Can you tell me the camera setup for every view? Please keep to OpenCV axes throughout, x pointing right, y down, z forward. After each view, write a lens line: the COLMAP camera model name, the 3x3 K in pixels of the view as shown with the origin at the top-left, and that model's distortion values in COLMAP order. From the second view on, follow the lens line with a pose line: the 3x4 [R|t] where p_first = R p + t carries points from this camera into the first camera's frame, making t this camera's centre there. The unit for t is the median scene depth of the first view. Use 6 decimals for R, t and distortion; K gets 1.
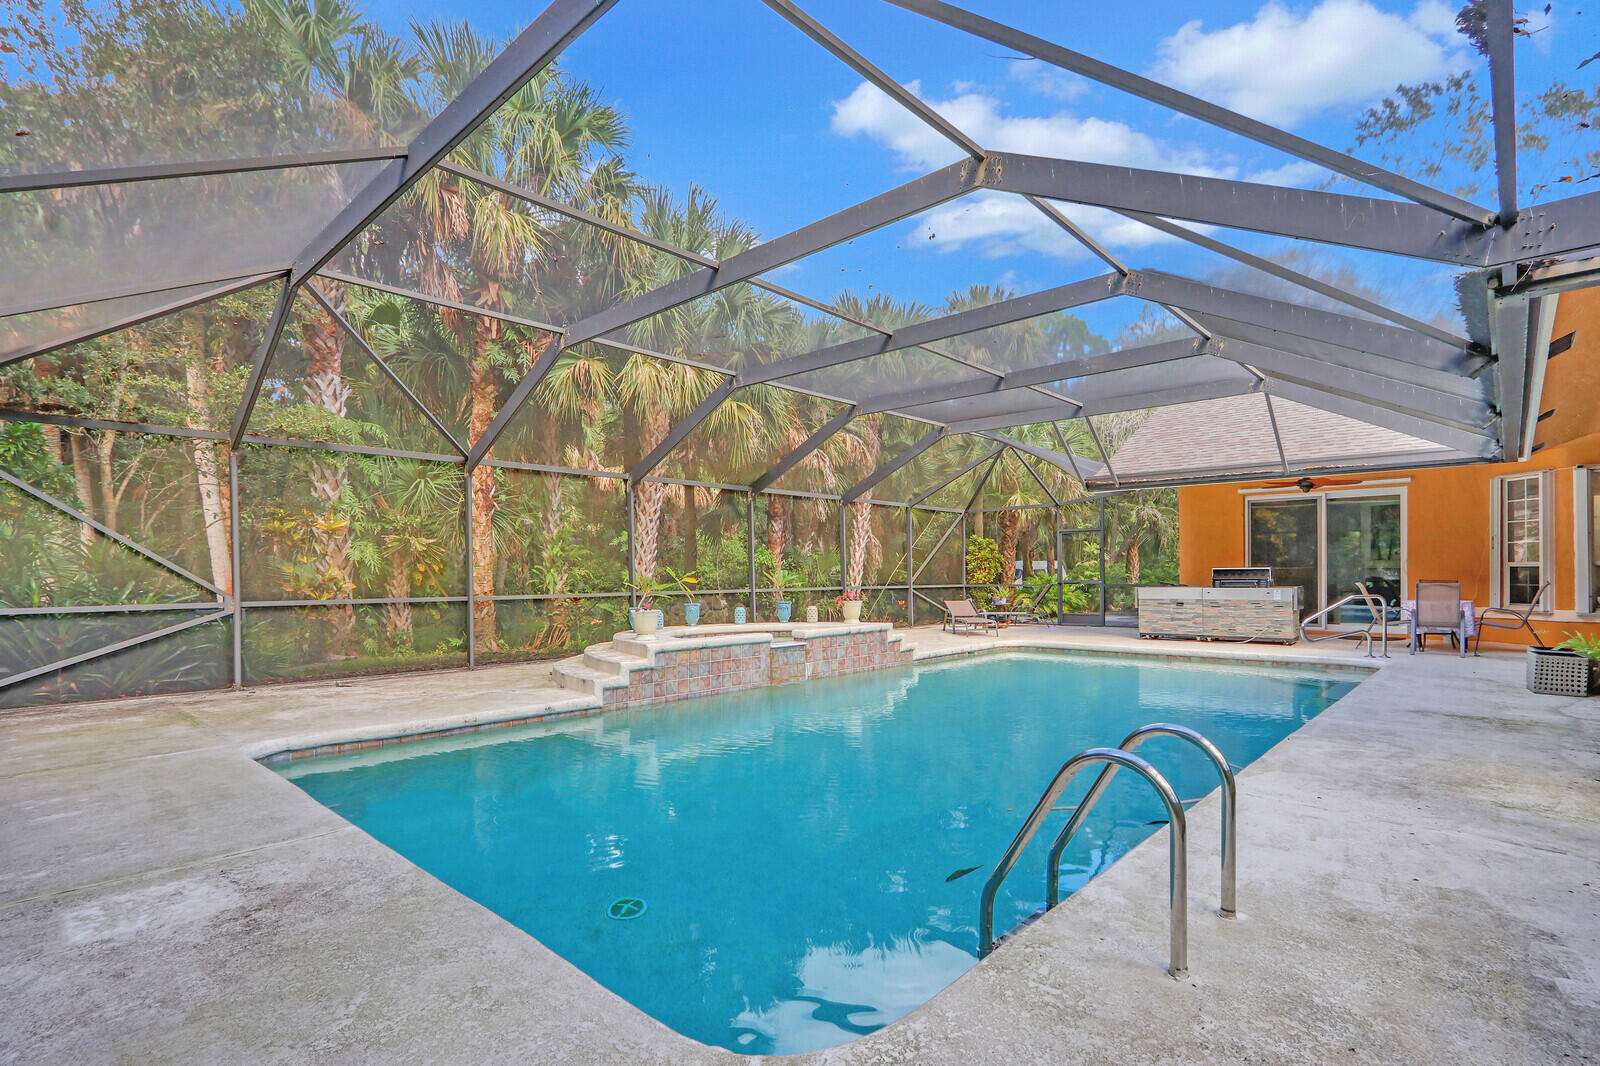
lens RADIAL K [[761.6, 0, 795.2], [0, 761.6, 570.8], [0, 0, 1]] dist [-0.020317, -0.000127]
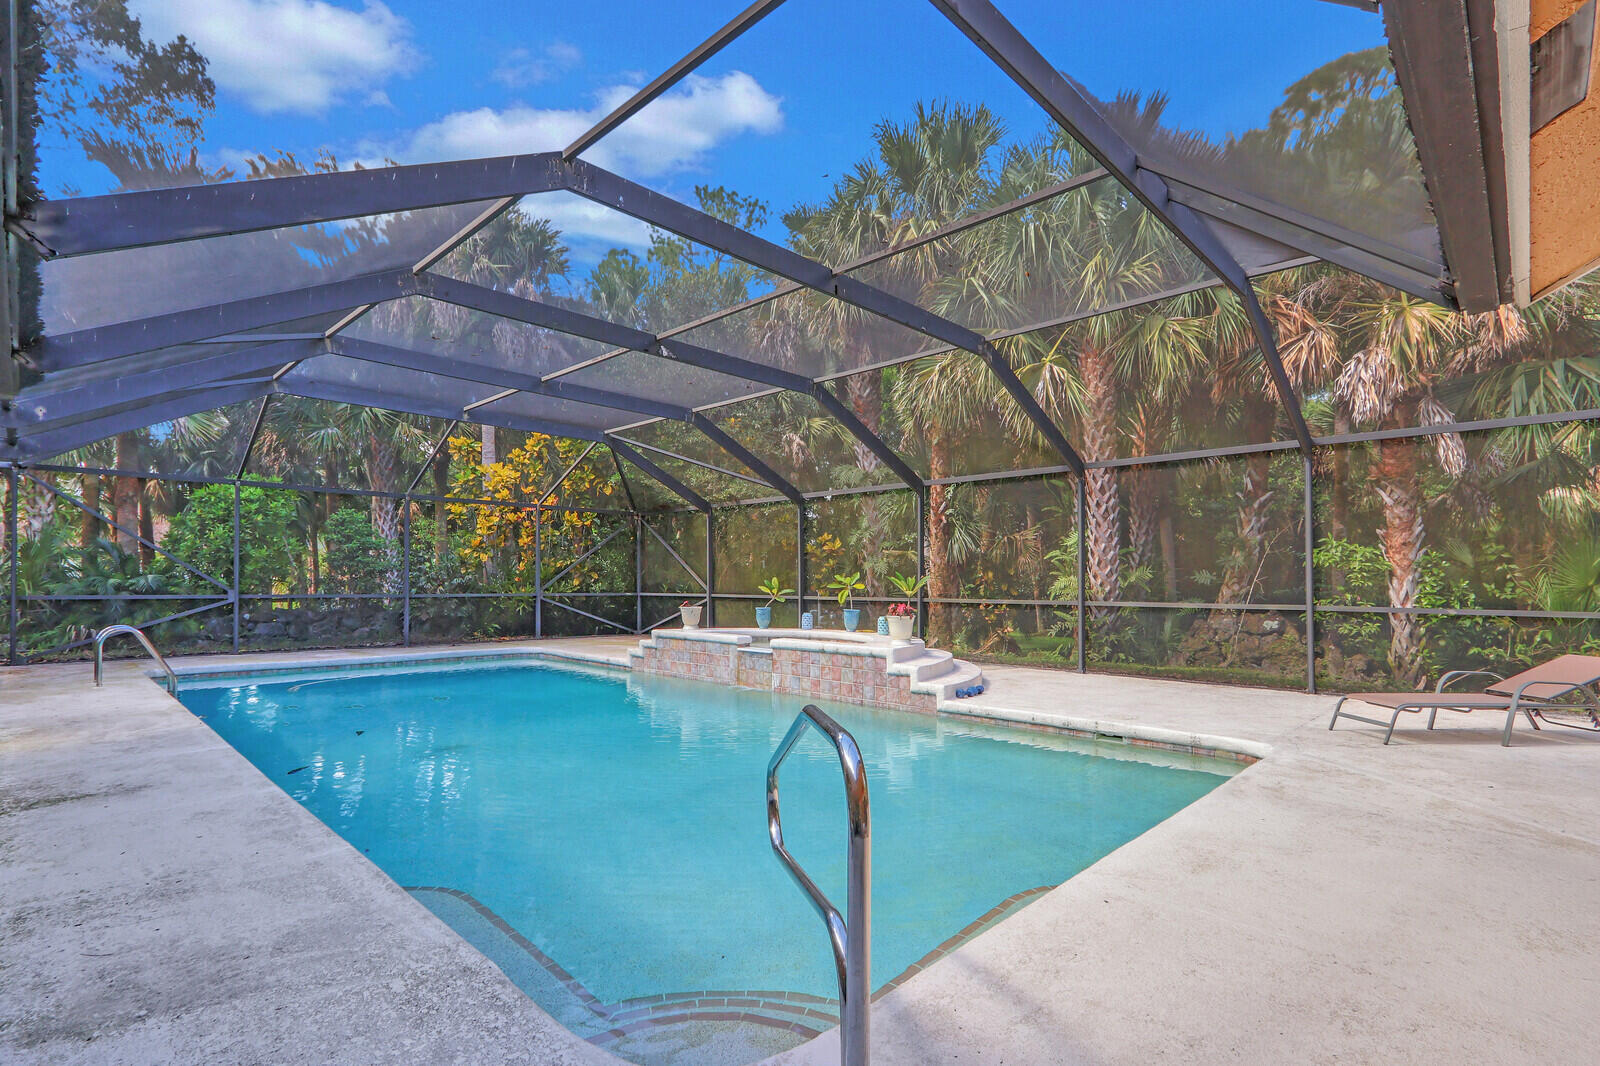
lens RADIAL K [[761.6, 0, 782.0], [0, 761.6, 573.4], [0, 0, 1]] dist [-0.020317, -0.000127]
pose [[-0.036062, -0.009134, -0.999308, 0.965397], [0.000834, 0.999958, -0.009171, 0.005482], [0.999349, -0.001165, -0.036053, 1.049306]]
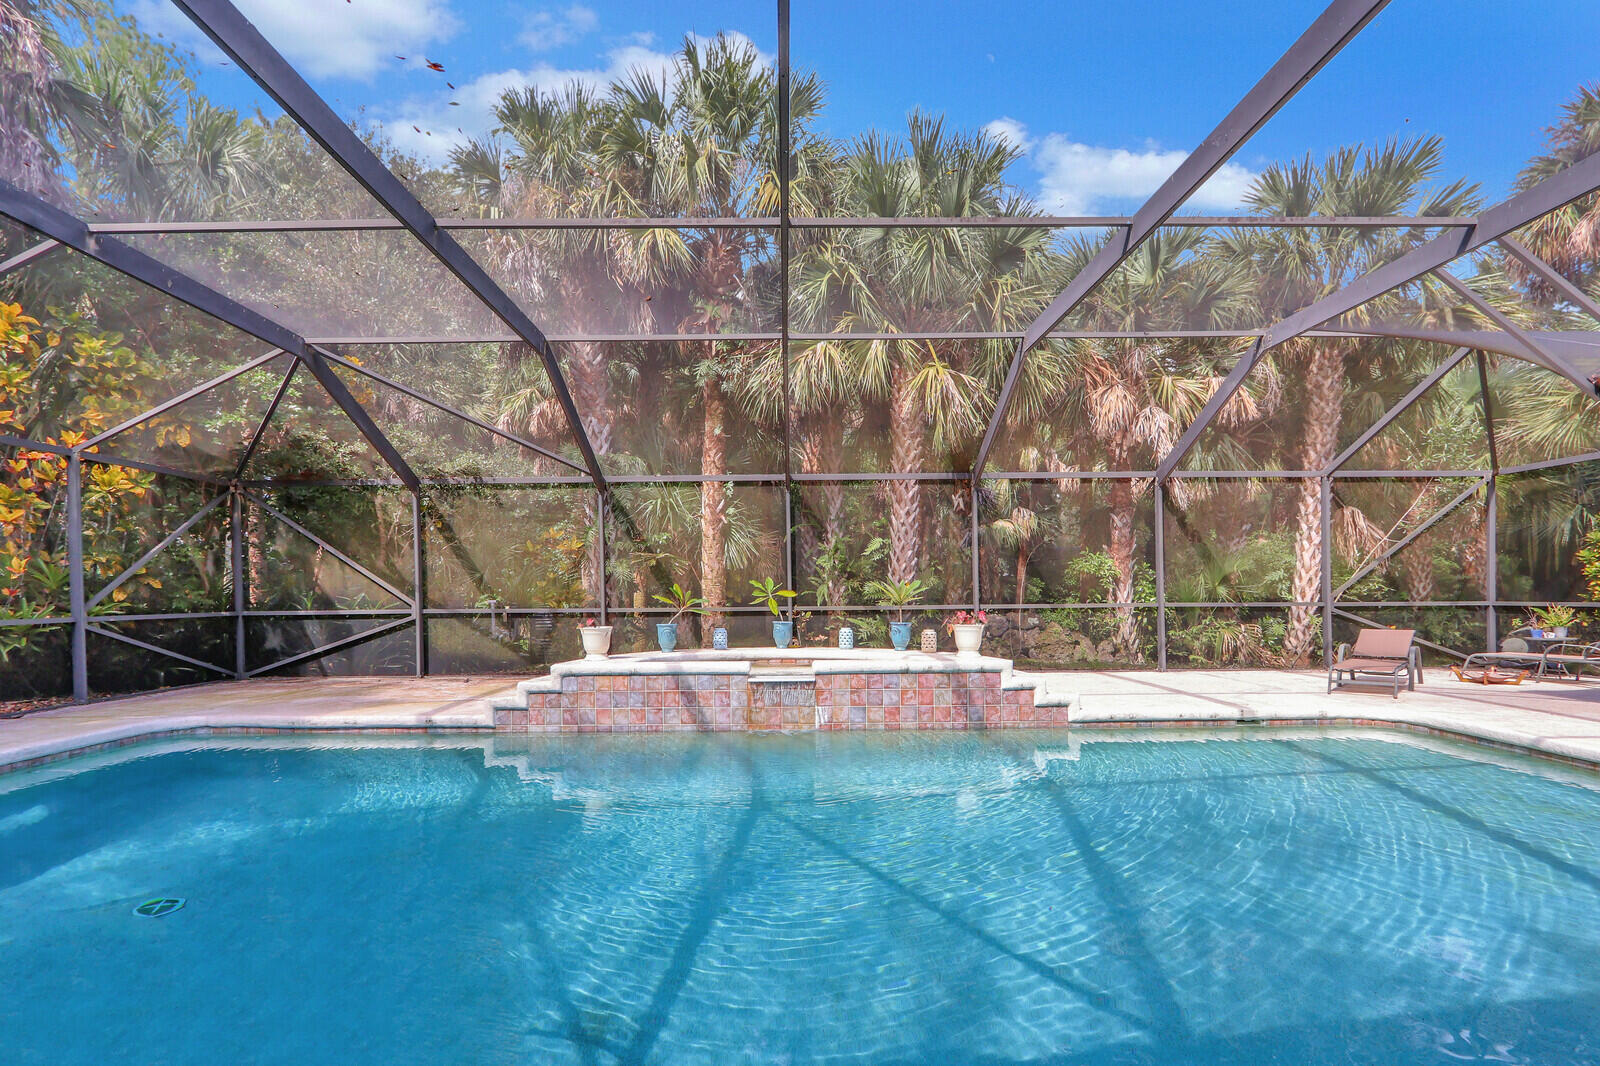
lens RADIAL K [[761.6, 0, 799.1], [0, 761.6, 584.8], [0, 0, 1]] dist [-0.020317, -0.000127]
pose [[0.686902, -0.006267, -0.726723, 0.537513], [0.007740, 0.999969, -0.001308, 0.004889], [0.726709, -0.004727, 0.686929, 0.486886]]
